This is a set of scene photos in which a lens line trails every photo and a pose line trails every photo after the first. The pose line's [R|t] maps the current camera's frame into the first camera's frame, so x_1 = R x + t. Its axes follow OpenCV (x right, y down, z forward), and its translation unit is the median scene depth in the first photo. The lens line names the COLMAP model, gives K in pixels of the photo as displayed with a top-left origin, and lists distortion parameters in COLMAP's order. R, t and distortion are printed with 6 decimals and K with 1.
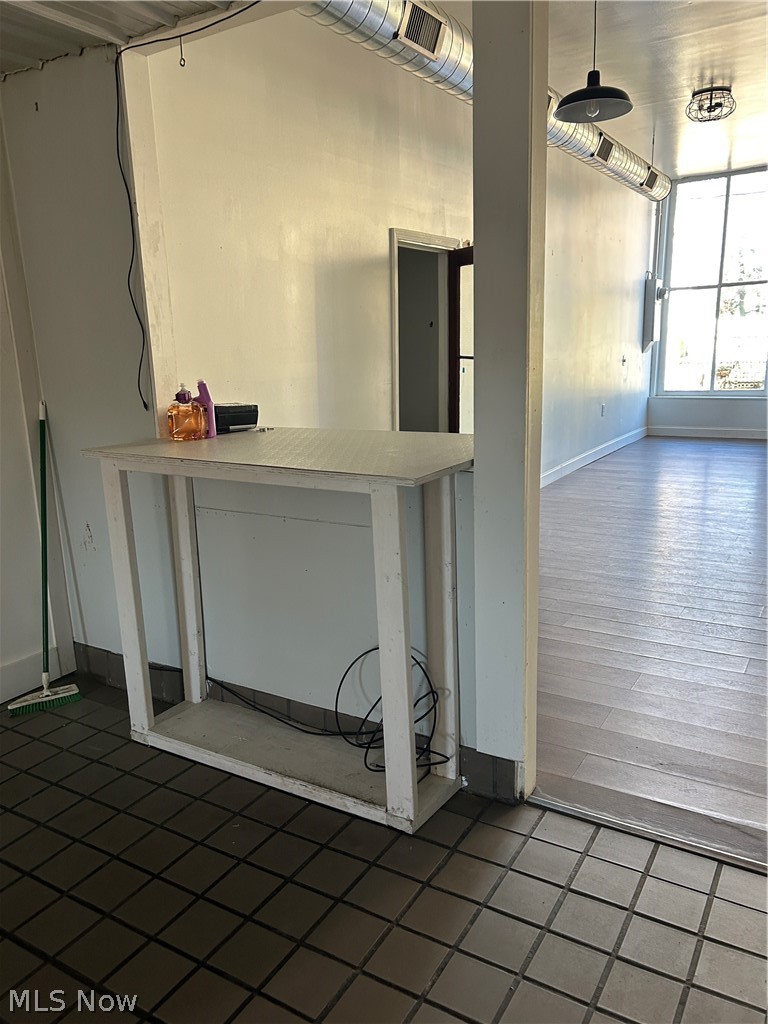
lens RADIAL K [[766.5, 0, 375.9], [0, 766.5, 521.1], [0, 0, 1]] dist [0.034599, -0.035190]
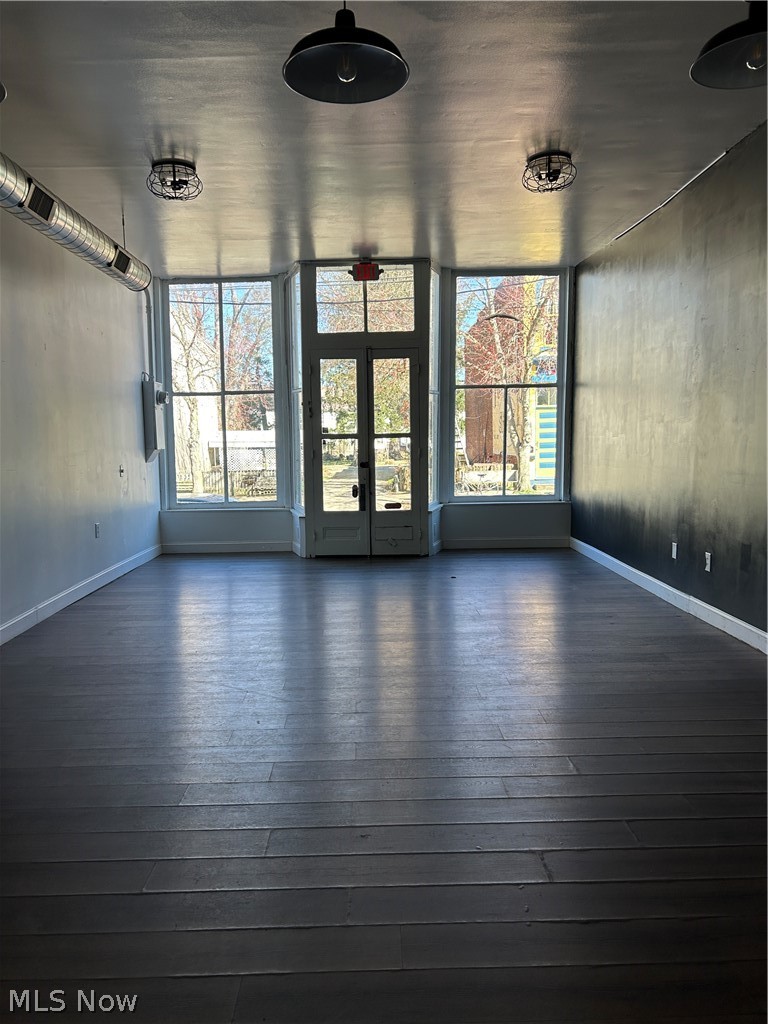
lens RADIAL K [[766.5, 0, 384.4], [0, 766.5, 514.7], [0, 0, 1]] dist [0.034599, -0.035190]
pose [[0.835839, -0.029683, 0.548172, 0.102376], [0.107976, 0.987921, -0.111144, -0.036901], [-0.538251, 0.152088, 0.828948, 0.154438]]
